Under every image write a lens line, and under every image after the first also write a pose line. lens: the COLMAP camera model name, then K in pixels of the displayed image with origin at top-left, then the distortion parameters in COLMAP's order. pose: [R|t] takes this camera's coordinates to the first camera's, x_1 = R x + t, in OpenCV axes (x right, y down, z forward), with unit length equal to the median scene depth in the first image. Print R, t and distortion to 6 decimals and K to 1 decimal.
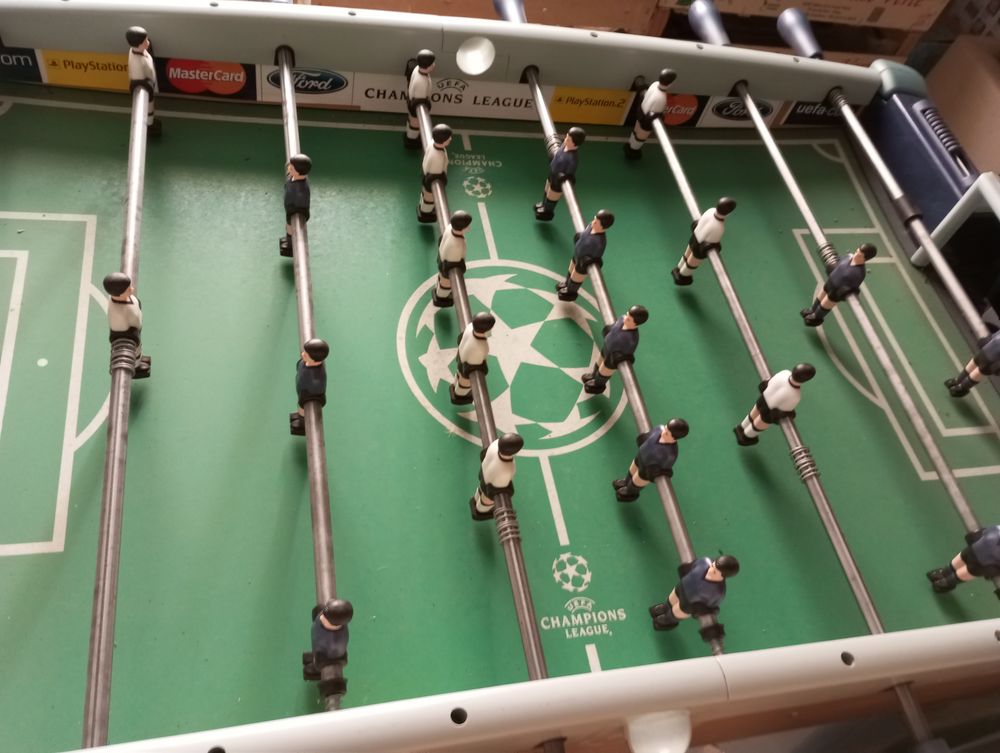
lens RADIAL K [[840.5, 0, 500.3], [0, 840.5, 372.1], [0, 0, 1]] dist [0.097690, -0.140423]
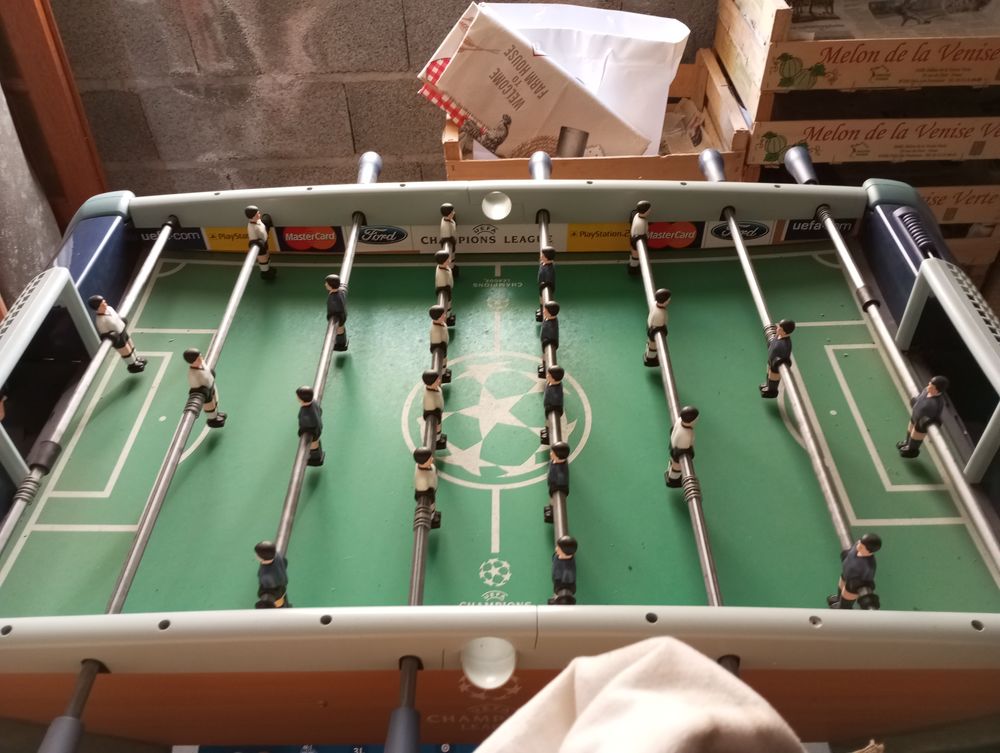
lens RADIAL K [[840.5, 0, 500.3], [0, 840.5, 372.1], [0, 0, 1]] dist [0.097690, -0.140423]
pose [[0.954245, -0.040378, -0.296286, 0.382014], [-0.023623, 0.977565, -0.209304, 0.167406], [0.298090, 0.206726, 0.931883, -0.183489]]
